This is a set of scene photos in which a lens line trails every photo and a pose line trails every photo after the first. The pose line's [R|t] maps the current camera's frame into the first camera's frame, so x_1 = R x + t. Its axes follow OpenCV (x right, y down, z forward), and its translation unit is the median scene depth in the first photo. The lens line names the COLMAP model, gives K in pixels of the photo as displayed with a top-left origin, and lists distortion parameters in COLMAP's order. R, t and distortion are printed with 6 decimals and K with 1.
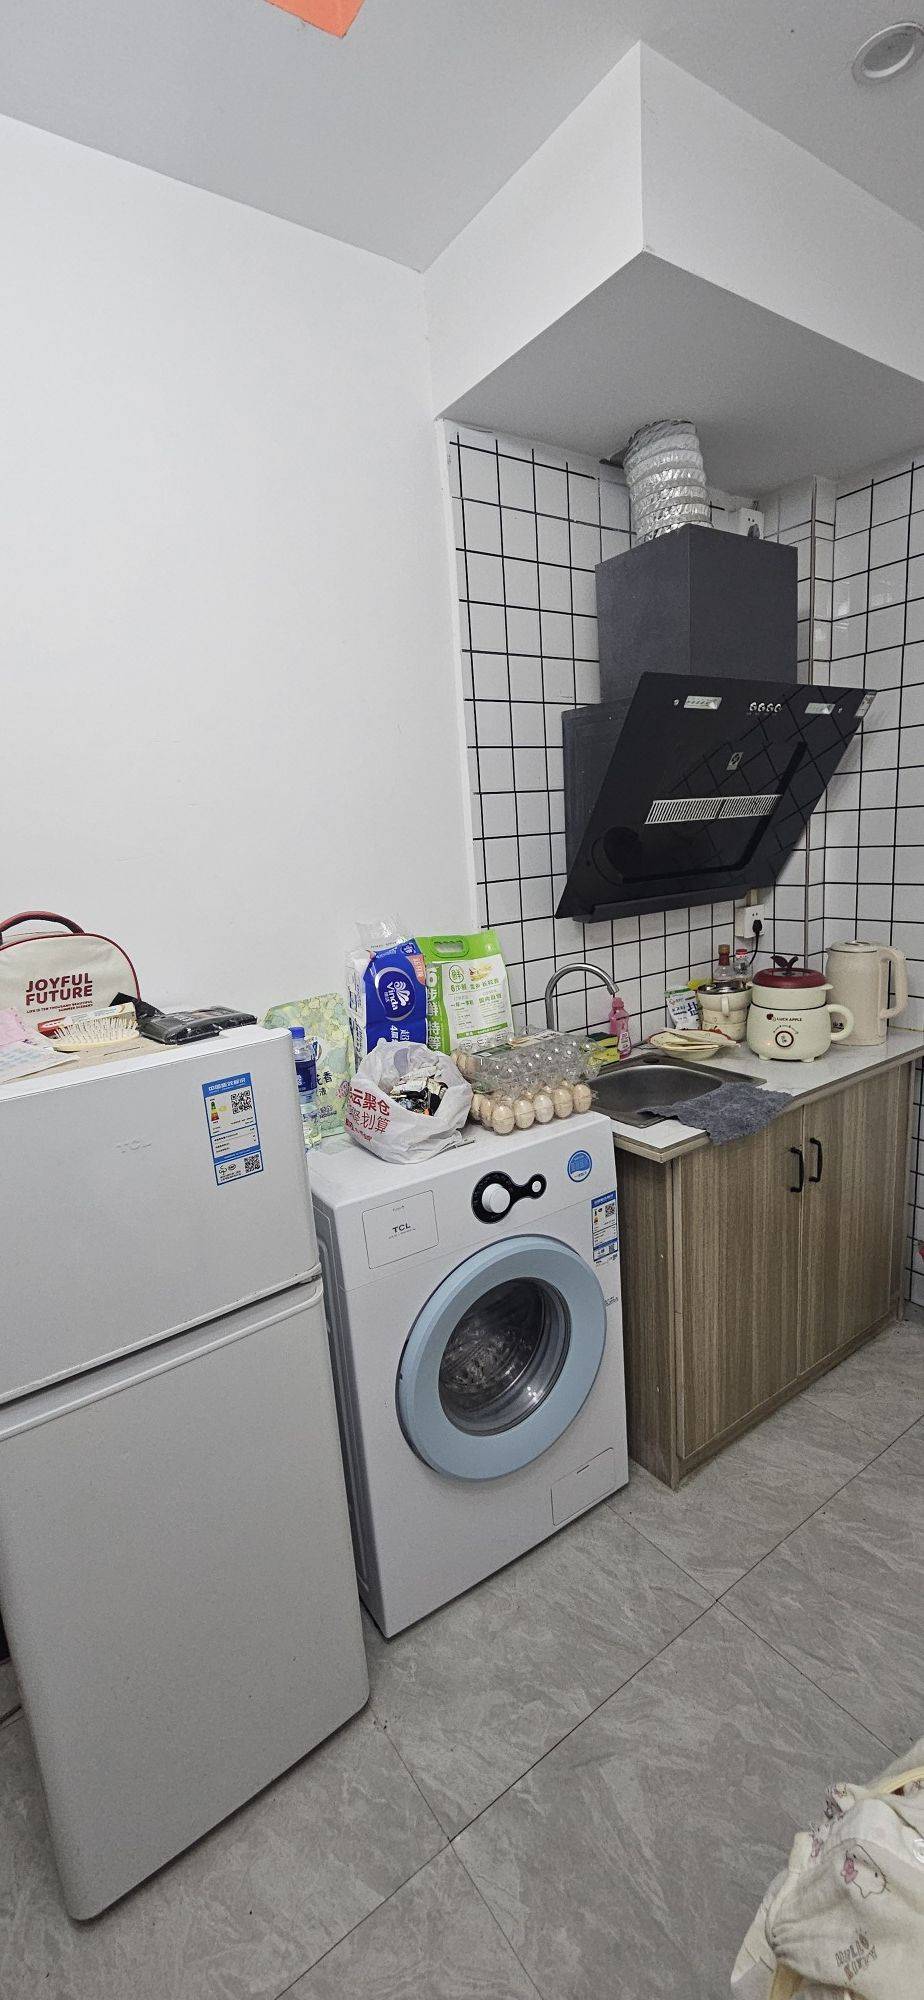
lens RADIAL K [[818.8, 0, 466.6], [0, 818.8, 1009.9], [0, 0, 1]] dist [-0.003407, -0.000195]
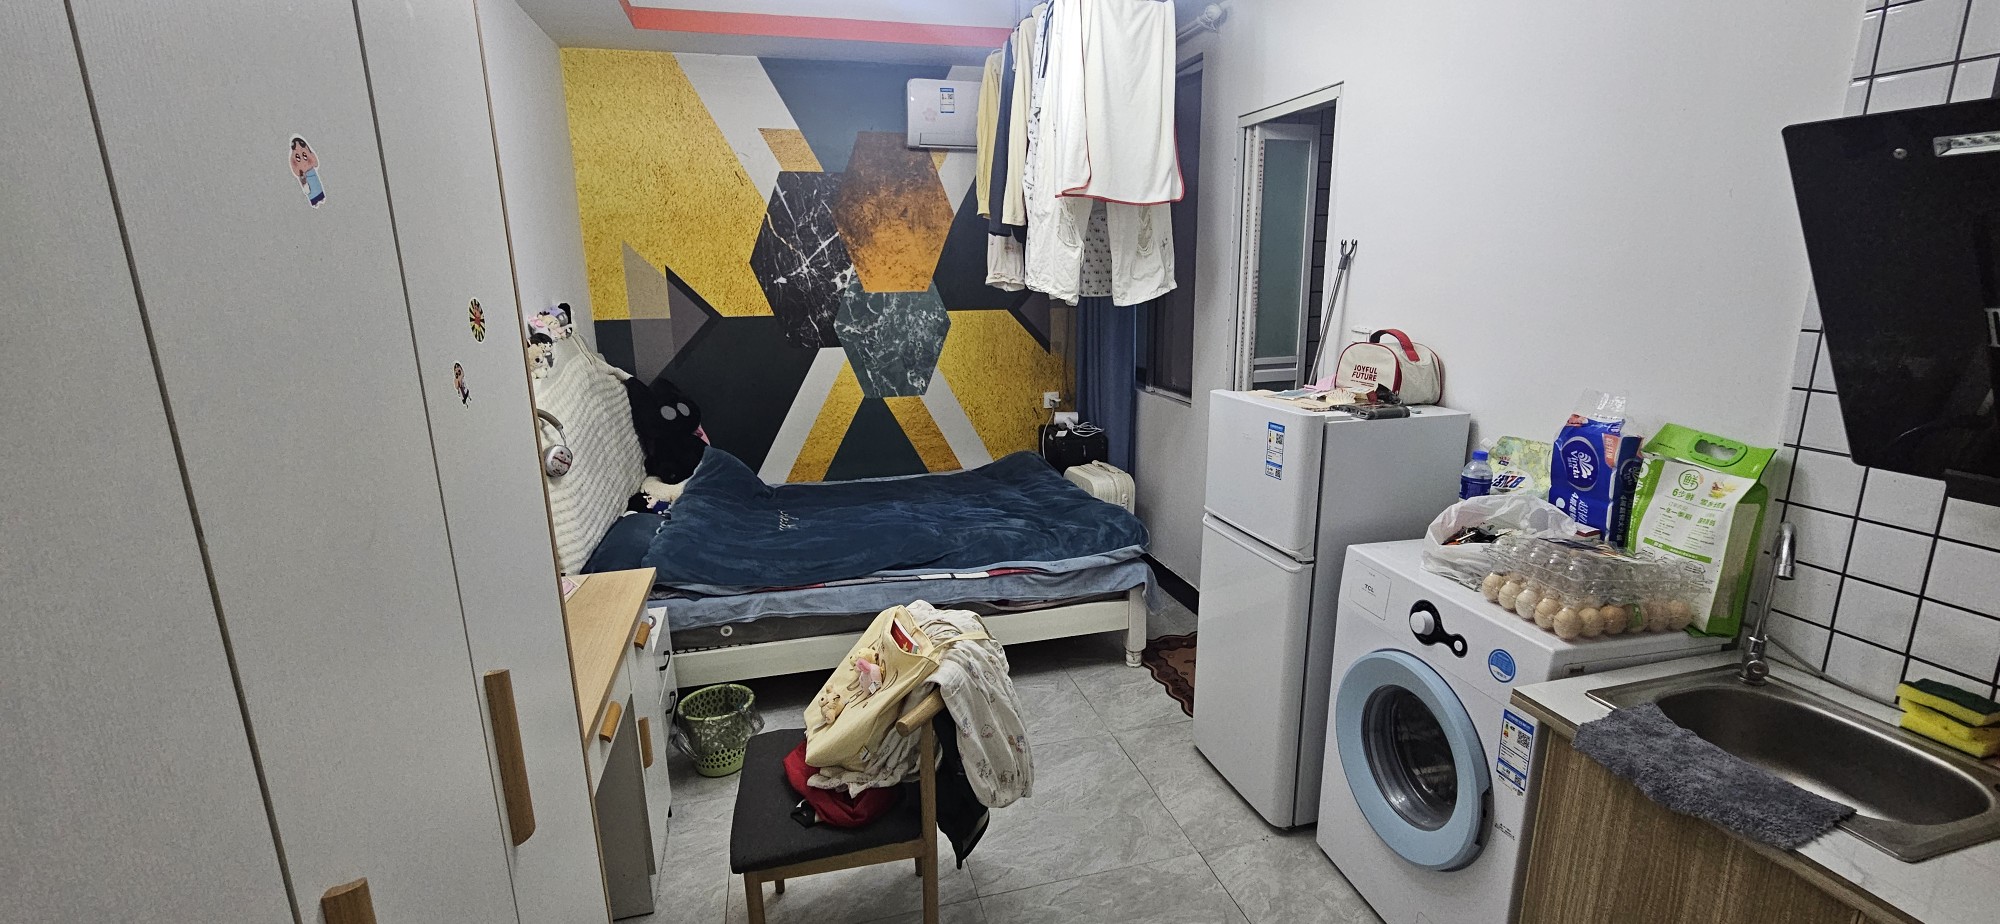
lens RADIAL K [[818.8, 0, 1005.4], [0, 818.8, 458.4], [0, 0, 1]] dist [-0.003407, -0.000195]
pose [[-0.346527, 0.283588, -0.894146, 1.210187], [-0.163861, 0.920250, 0.355371, -0.304874], [0.923617, 0.269662, -0.272423, 0.679135]]
